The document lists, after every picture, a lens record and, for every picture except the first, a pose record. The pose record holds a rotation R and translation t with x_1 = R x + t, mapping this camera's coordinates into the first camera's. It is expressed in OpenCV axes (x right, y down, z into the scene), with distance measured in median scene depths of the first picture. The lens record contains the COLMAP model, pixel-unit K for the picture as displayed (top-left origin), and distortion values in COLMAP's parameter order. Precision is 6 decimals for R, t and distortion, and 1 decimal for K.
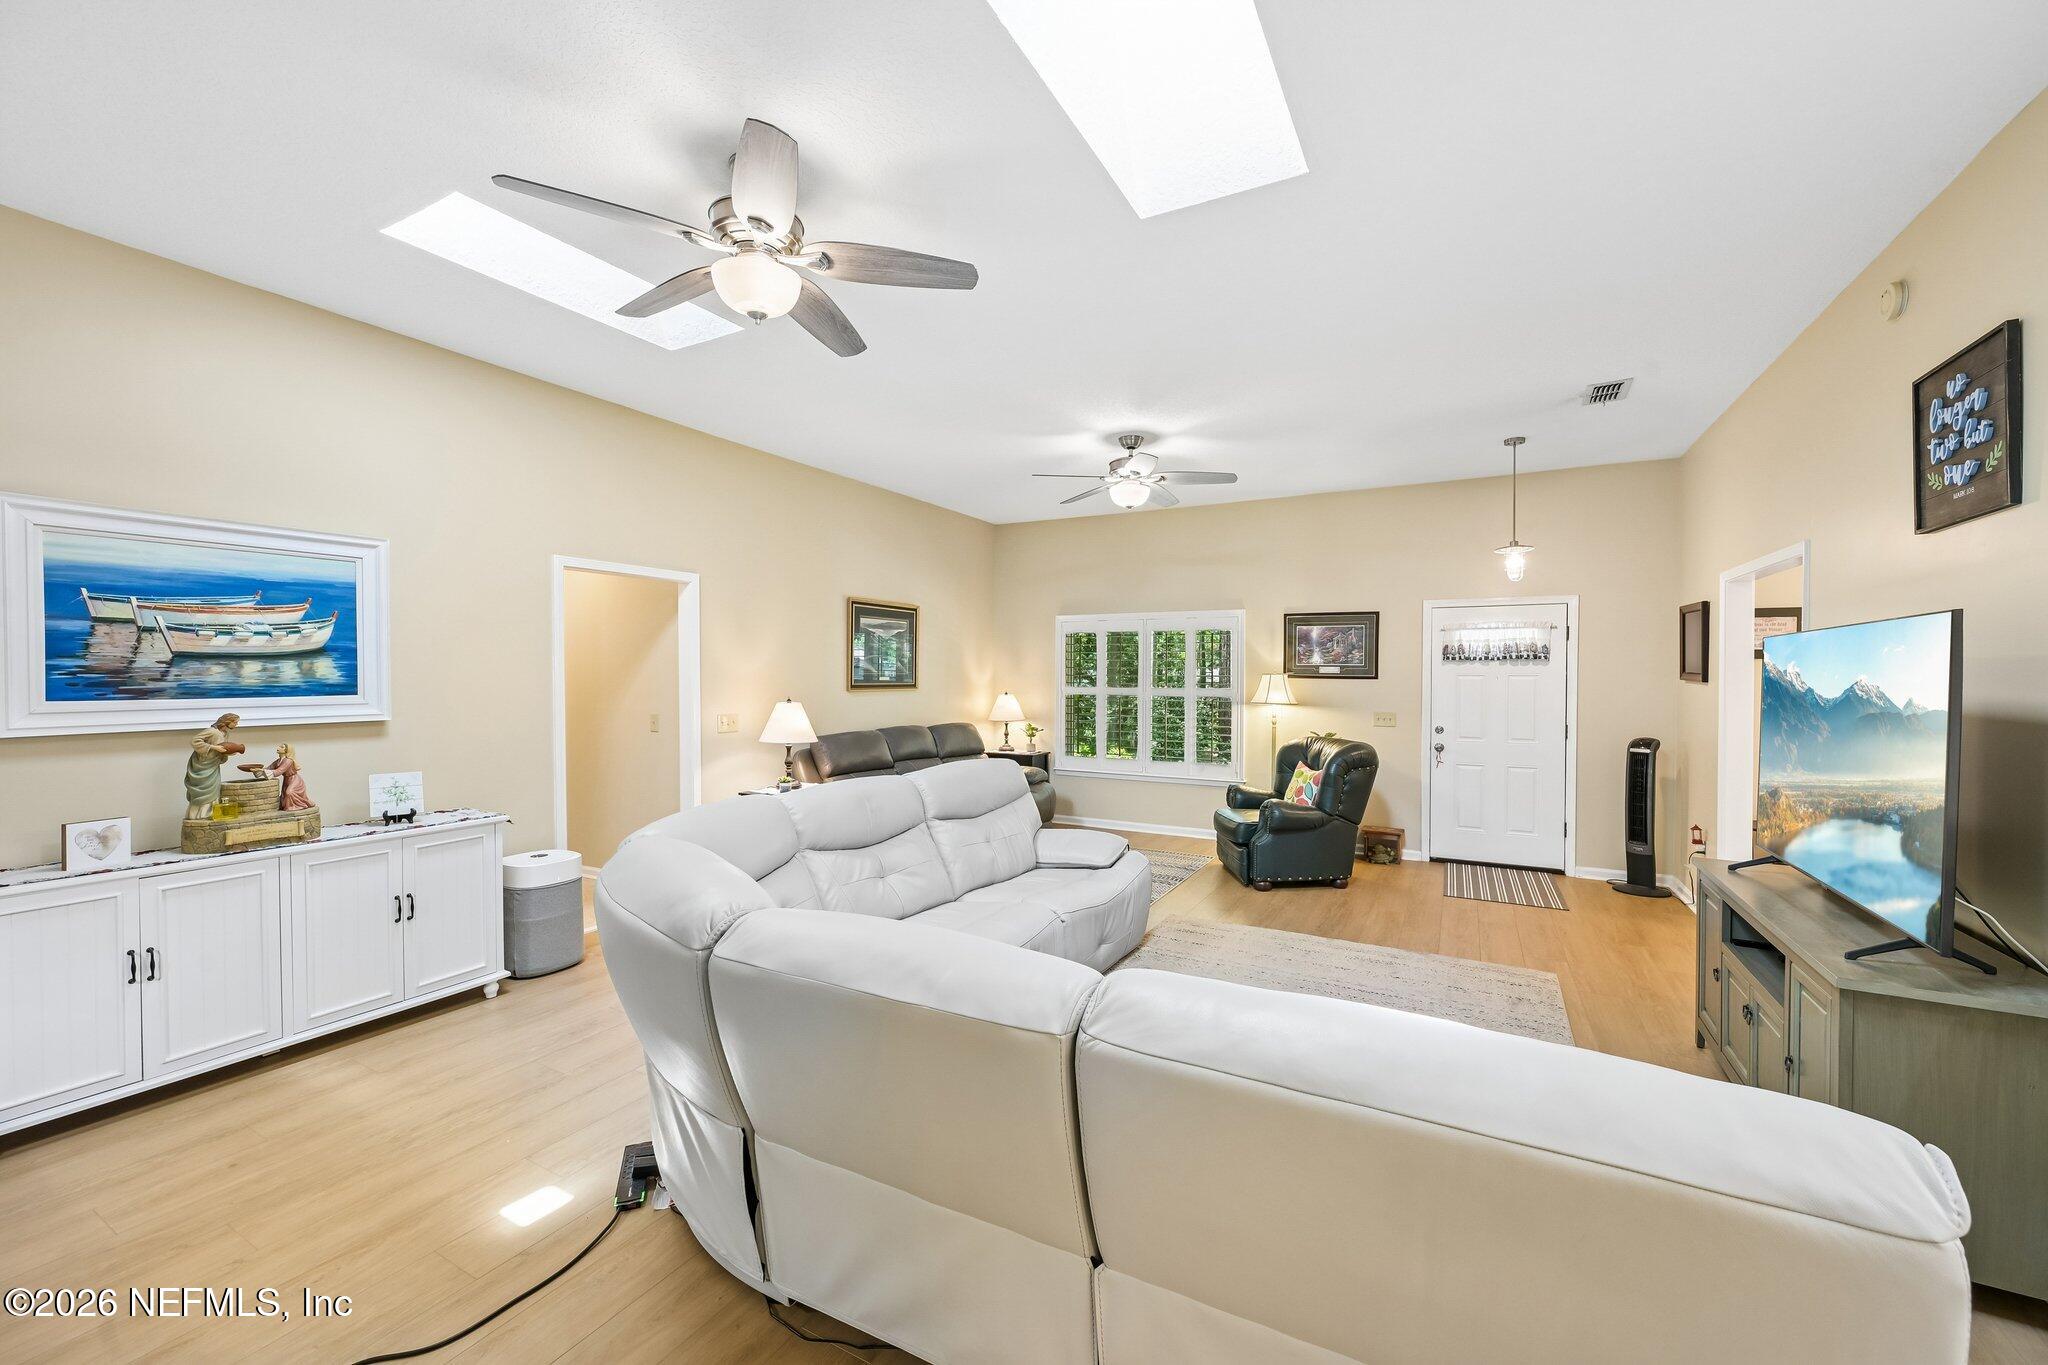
lens RADIAL K [[806.6, 0, 1026.3], [0, 806.6, 679.4], [0, 0, 1]] dist [0.001206, -0.000113]
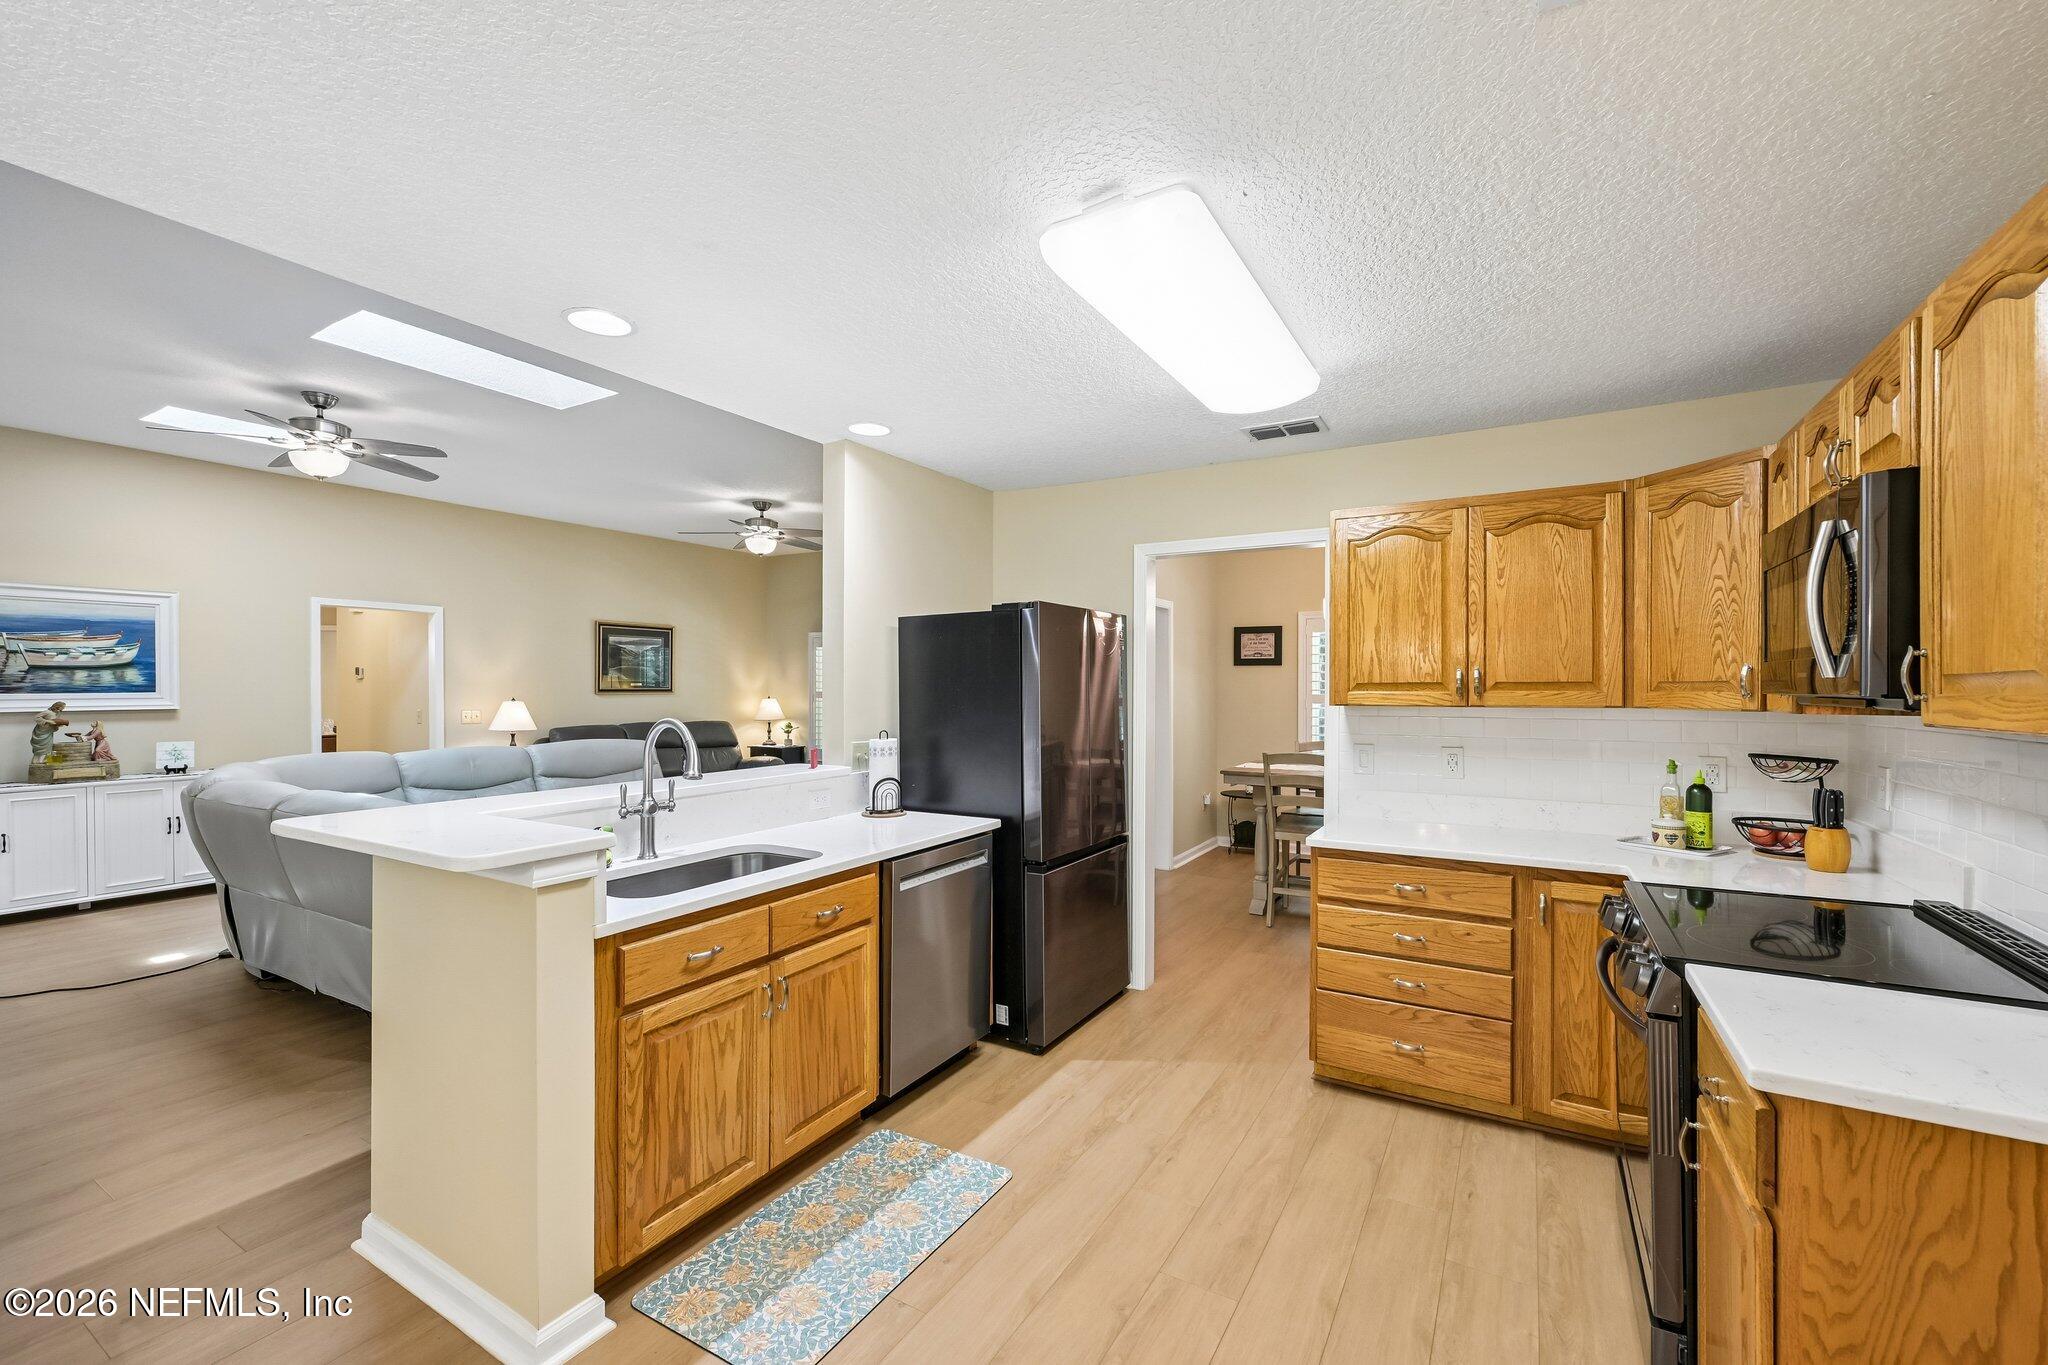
lens RADIAL K [[852.0, 0, 1020.8], [0, 852.0, 687.7], [0, 0, 1]] dist [0.000096, 0.000430]
pose [[0.999330, -0.002686, -0.036514, 0.974155], [0.002549, 0.999989, -0.003816, 0.022545], [0.036524, 0.003720, 0.999326, -0.631211]]
